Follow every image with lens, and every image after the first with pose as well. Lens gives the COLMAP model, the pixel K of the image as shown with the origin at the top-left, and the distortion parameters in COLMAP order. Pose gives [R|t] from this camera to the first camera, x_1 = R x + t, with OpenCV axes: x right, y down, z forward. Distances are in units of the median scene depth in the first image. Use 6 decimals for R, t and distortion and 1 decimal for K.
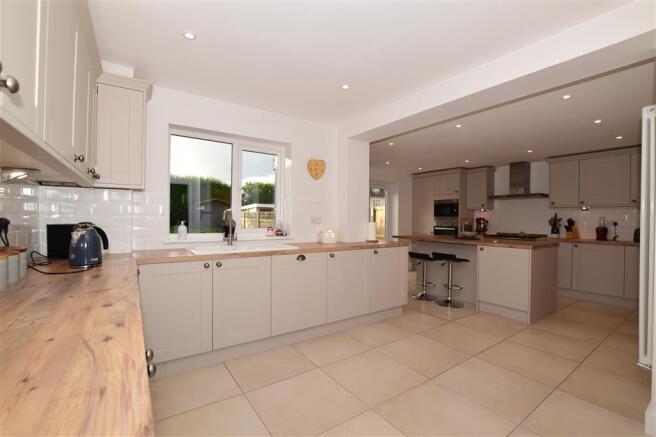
lens RADIAL K [[288.5, 0, 328.2], [0, 288.5, 218.8], [0, 0, 1]] dist [-0.022334, 0.001667]
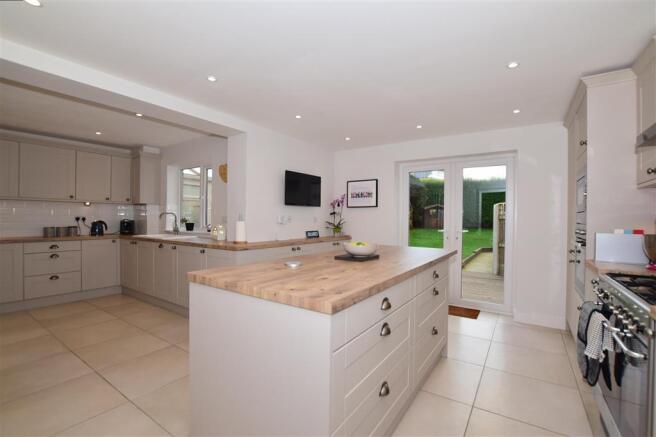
lens RADIAL K [[288.5, 0, 329.6], [0, 288.5, 218.7], [0, 0, 1]] dist [-0.022334, 0.001667]
pose [[0.373490, -0.003908, -0.927626, 0.840132], [-0.006522, 0.999955, -0.006838, 0.004916], [0.927611, 0.008604, 0.373448, 0.705695]]
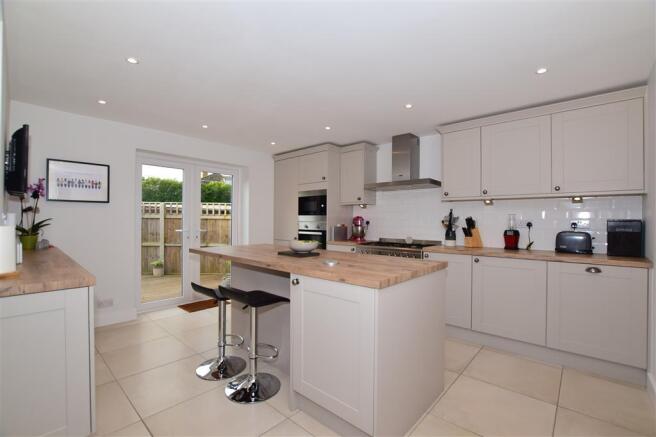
lens RADIAL K [[288.5, 0, 328.6], [0, 288.5, 219.6], [0, 0, 1]] dist [-0.022334, 0.001667]
pose [[0.973760, -0.004843, 0.227526, 0.339264], [0.005312, 0.999985, -0.001448, 0.003586], [-0.227516, 0.002619, 0.973771, 0.378229]]
